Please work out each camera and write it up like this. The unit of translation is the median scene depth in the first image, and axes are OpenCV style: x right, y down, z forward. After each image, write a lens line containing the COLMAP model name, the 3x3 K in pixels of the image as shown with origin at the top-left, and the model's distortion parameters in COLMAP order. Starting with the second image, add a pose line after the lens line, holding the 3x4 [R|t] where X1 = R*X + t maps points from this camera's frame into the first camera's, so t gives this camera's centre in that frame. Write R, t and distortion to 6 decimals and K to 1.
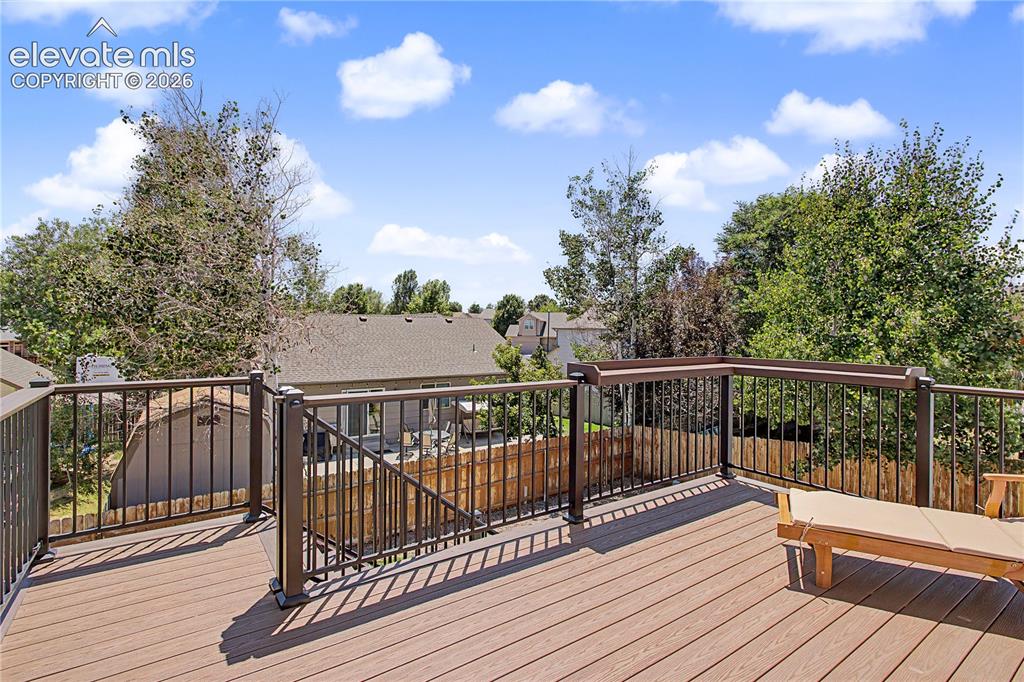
lens RADIAL K [[495.1, 0, 512.9], [0, 495.1, 337.2], [0, 0, 1]] dist [-0.003942, -0.000980]
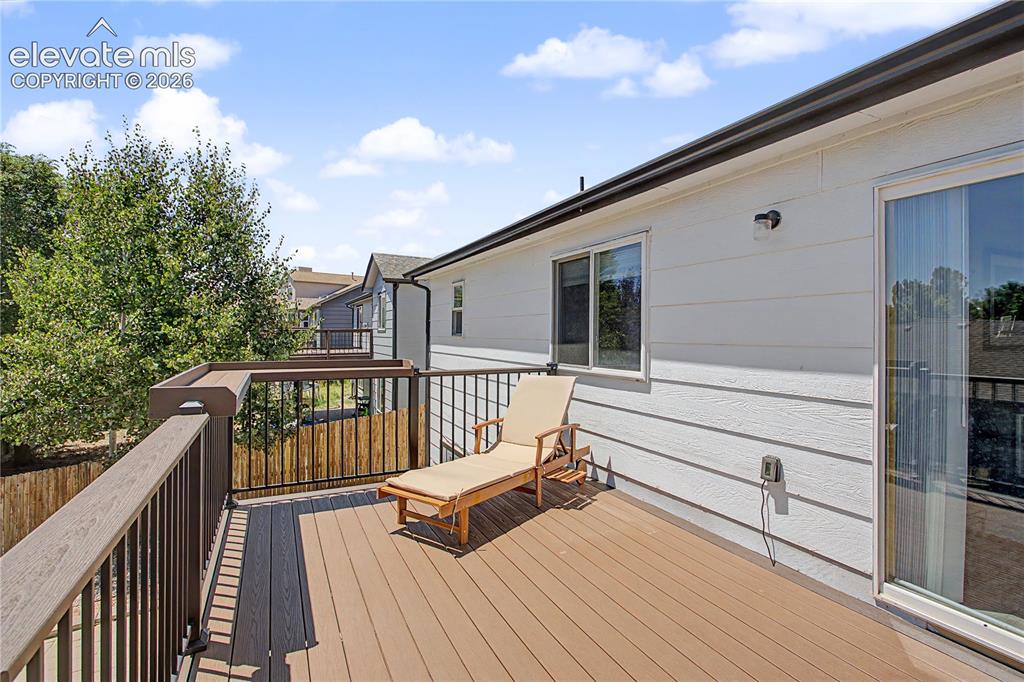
lens RADIAL K [[495.1, 0, 514.0], [0, 495.1, 336.7], [0, 0, 1]] dist [-0.003942, -0.000980]
pose [[0.154251, -0.016331, 0.987897, -0.161818], [0.014777, 0.999790, 0.014220, -0.003656], [-0.987921, 0.012405, 0.154460, 0.208460]]
